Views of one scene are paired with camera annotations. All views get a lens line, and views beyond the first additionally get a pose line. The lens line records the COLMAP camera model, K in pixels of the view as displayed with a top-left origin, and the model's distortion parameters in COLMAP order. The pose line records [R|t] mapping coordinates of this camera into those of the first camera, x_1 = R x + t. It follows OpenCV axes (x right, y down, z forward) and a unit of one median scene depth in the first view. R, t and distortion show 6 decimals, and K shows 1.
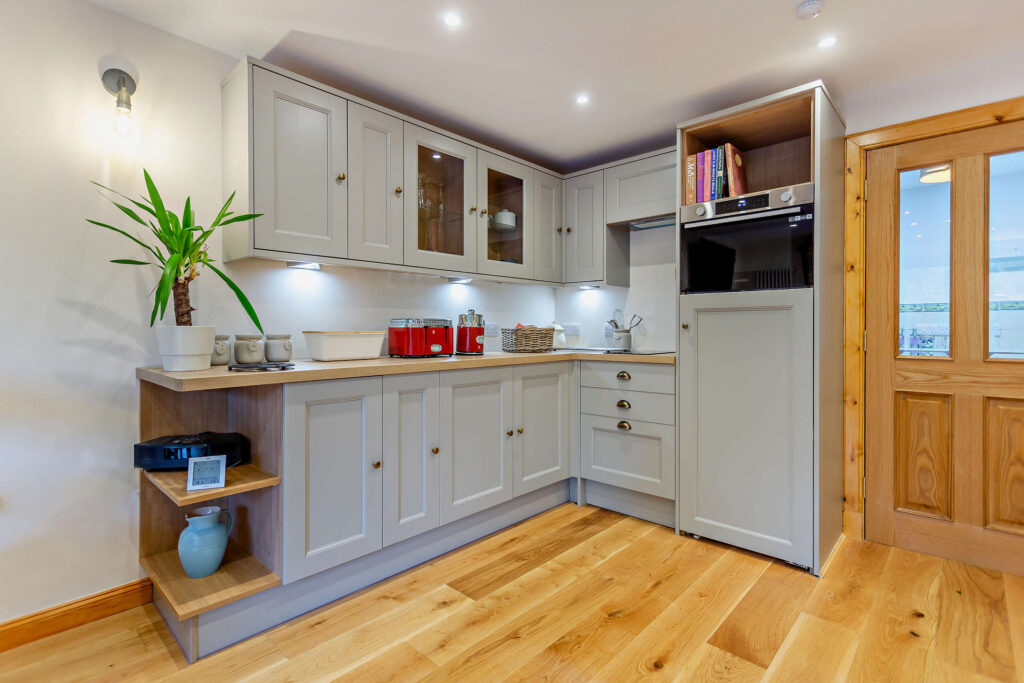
lens RADIAL K [[489.2, 0, 510.1], [0, 489.2, 333.8], [0, 0, 1]] dist [0.005265, 0.000612]
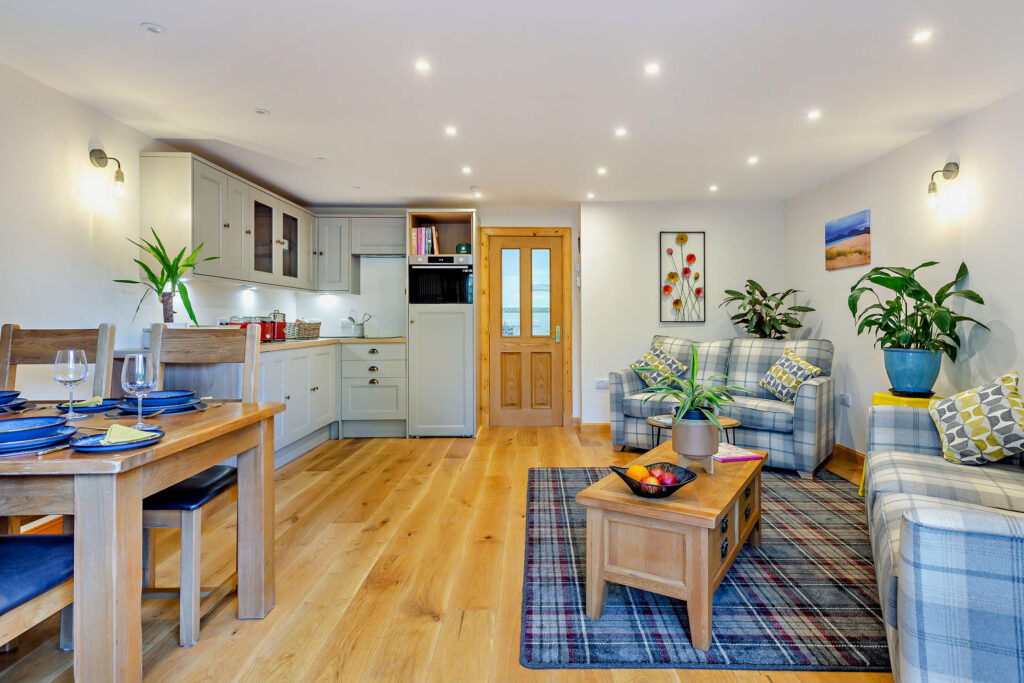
lens RADIAL K [[570.6, 0, 550.6], [0, 570.6, 315.2], [0, 0, 1]] dist [0.014956, 0.001673]
pose [[0.707681, 0.007387, 0.706494, -0.782604], [0.006953, 0.999824, -0.017419, 0.001095], [-0.706498, 0.017239, 0.707505, -0.870170]]
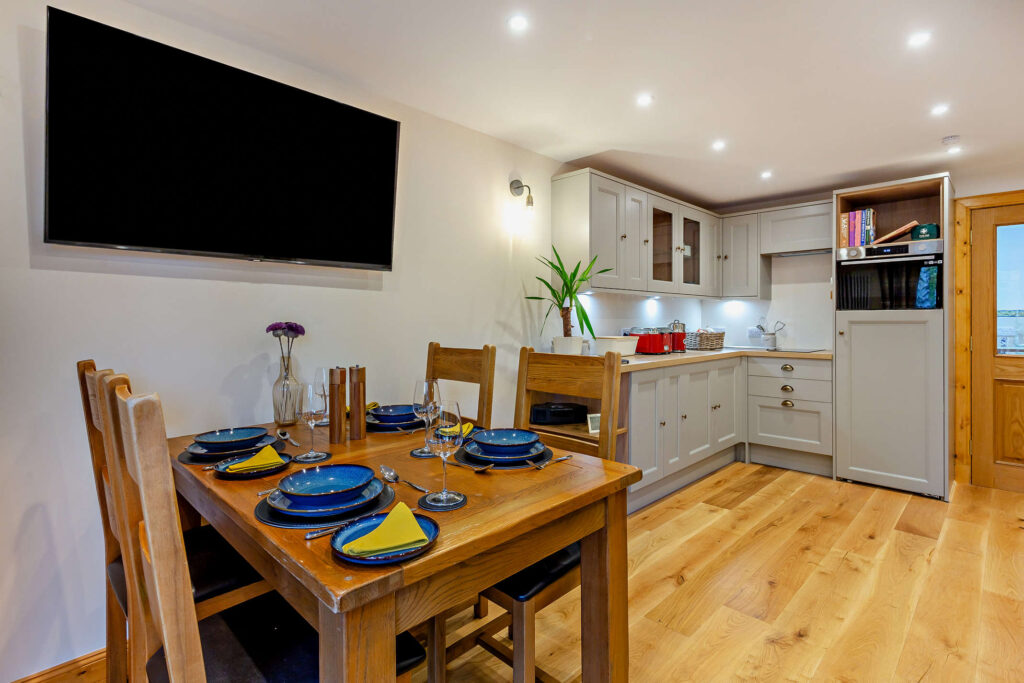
lens RADIAL K [[503.8, 0, 506.7], [0, 503.8, 321.2], [0, 0, 1]] dist [0.003595, 0.000078]
pose [[0.999511, 0.001120, -0.031243, -0.574868], [-0.001327, 0.999977, -0.006620, -0.039311], [0.031235, 0.006659, 0.999490, -0.503960]]
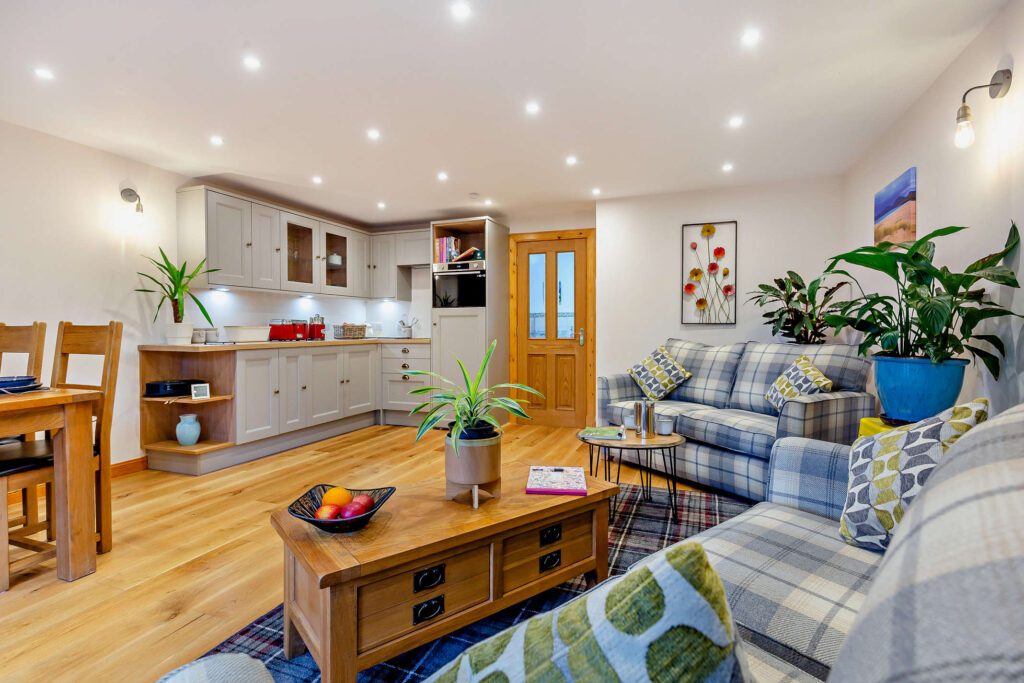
lens RADIAL K [[494.4, 0, 515.4], [0, 494.4, 337.7], [0, 0, 1]] dist [0.003469, 0.000423]
pose [[0.923707, -0.007685, 0.383023, -0.114006], [0.003851, 0.999935, 0.010776, 0.019964], [-0.383080, -0.008479, 0.923676, -1.003233]]
